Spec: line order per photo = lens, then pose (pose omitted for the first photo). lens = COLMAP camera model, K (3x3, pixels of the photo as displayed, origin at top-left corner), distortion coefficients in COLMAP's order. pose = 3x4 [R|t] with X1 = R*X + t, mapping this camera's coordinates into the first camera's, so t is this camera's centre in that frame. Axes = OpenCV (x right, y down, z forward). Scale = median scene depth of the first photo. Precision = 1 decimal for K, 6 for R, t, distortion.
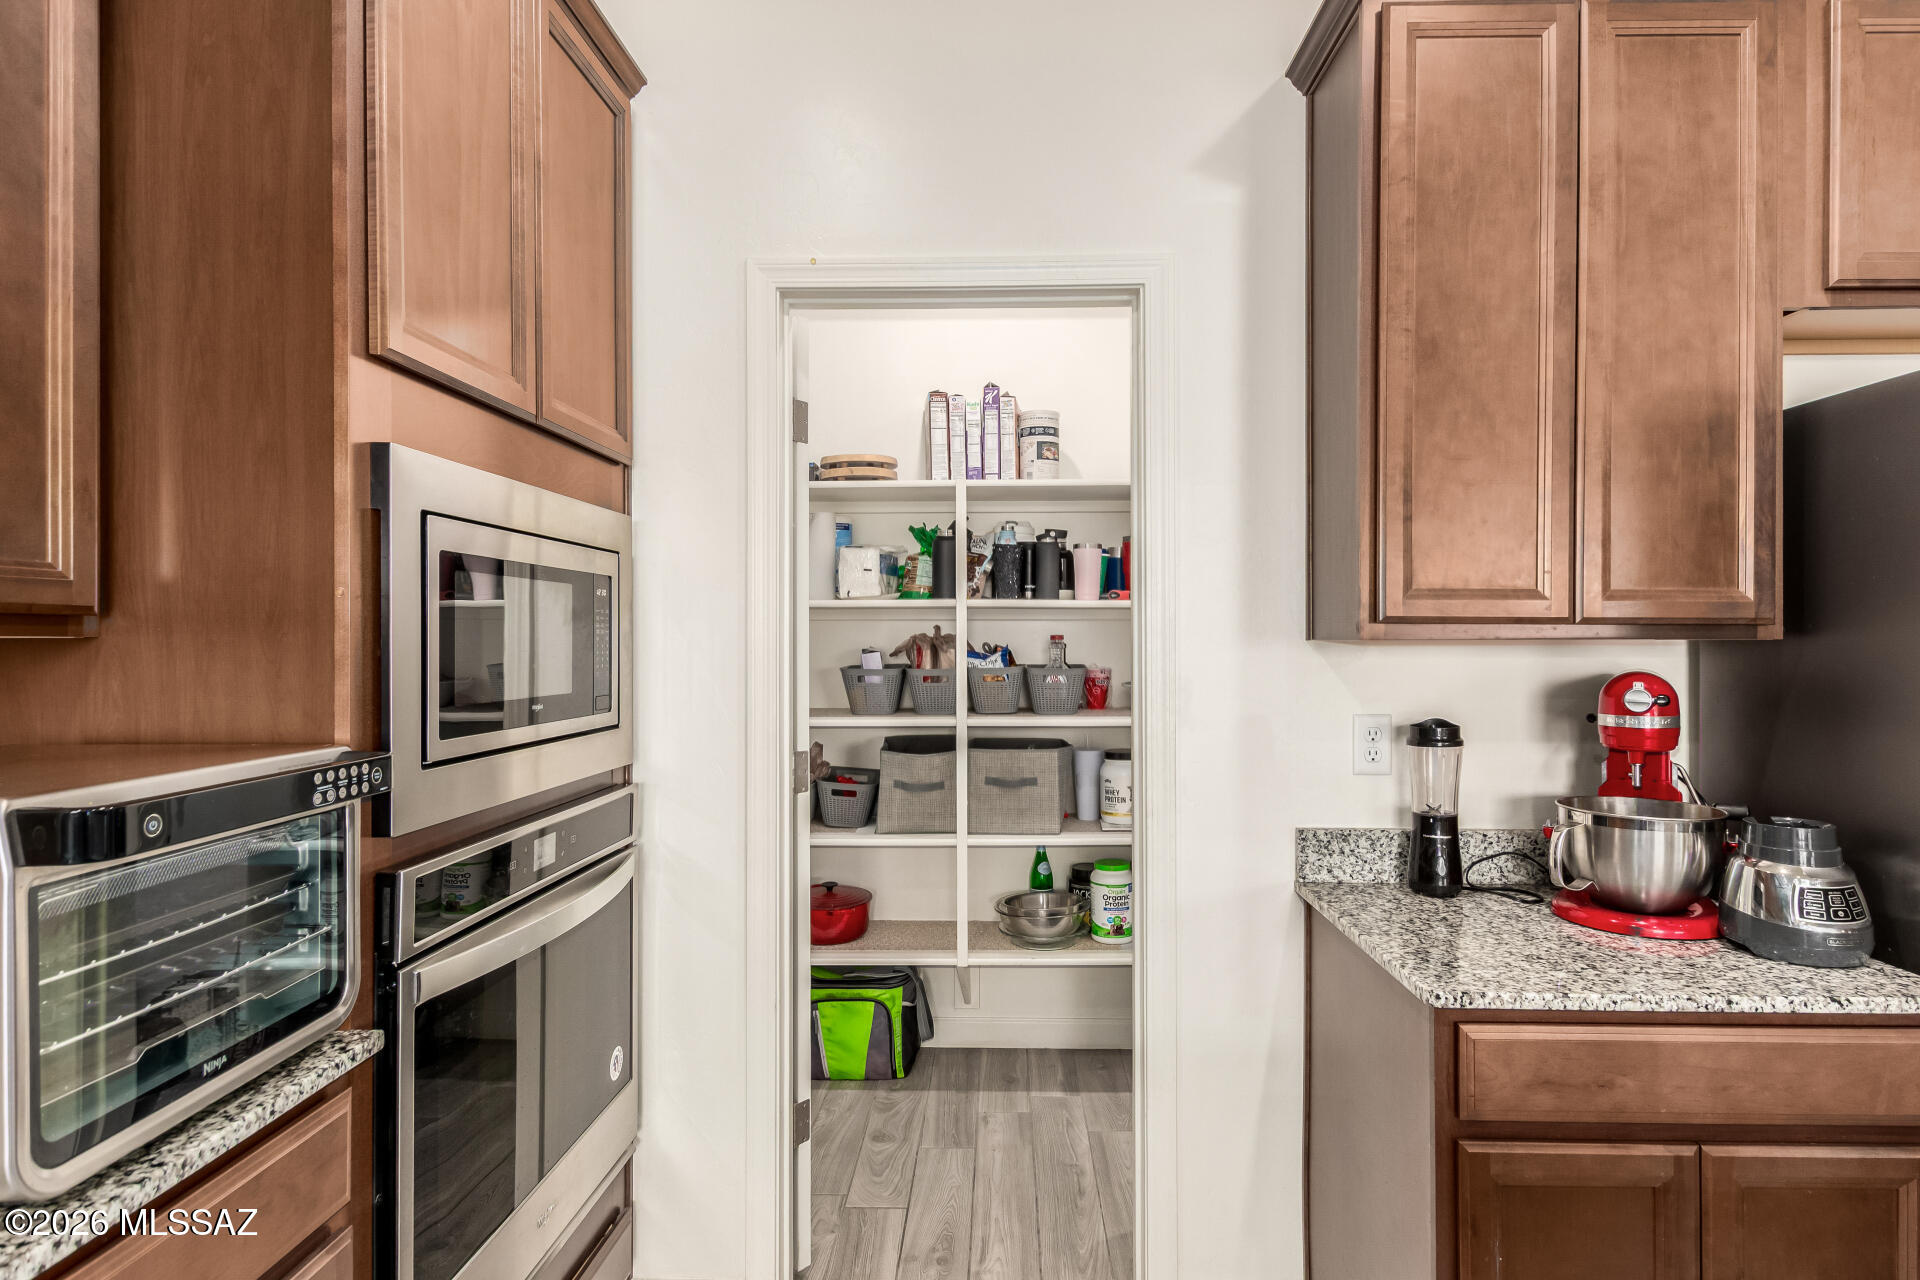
lens RADIAL K [[1078.3, 0, 1015.3], [0, 1078.3, 640.1], [0, 0, 1]] dist [0.016353, 0.000177]
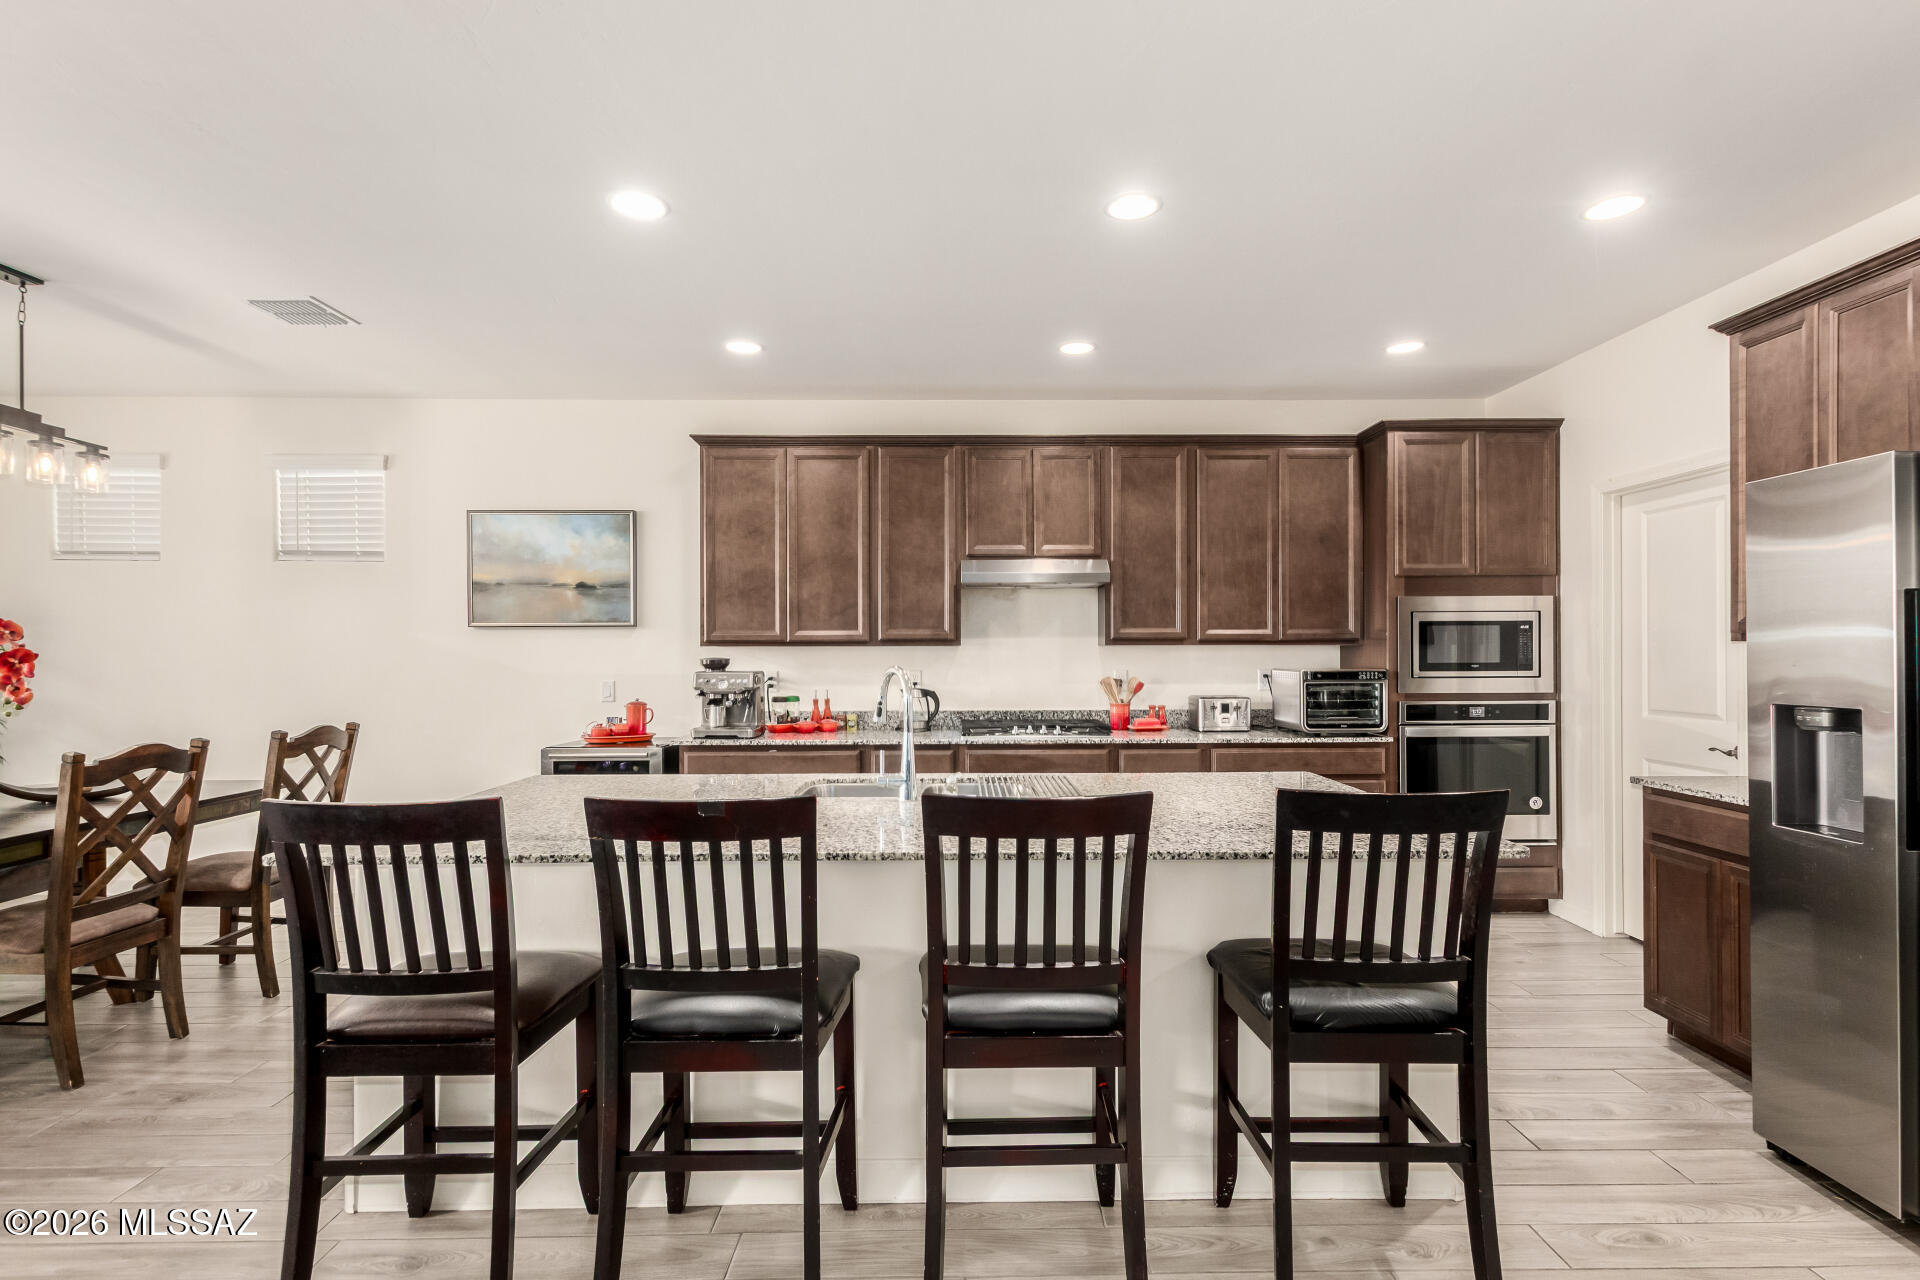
lens RADIAL K [[910.2, 0, 984.1], [0, 910.2, 646.9], [0, 0, 1]] dist [0.007801, -0.000850]
pose [[0.049228, -0.005619, -0.998772, 2.567120], [0.001268, 0.999984, -0.005563, 0.023604], [0.998787, -0.000992, 0.049234, -0.670927]]
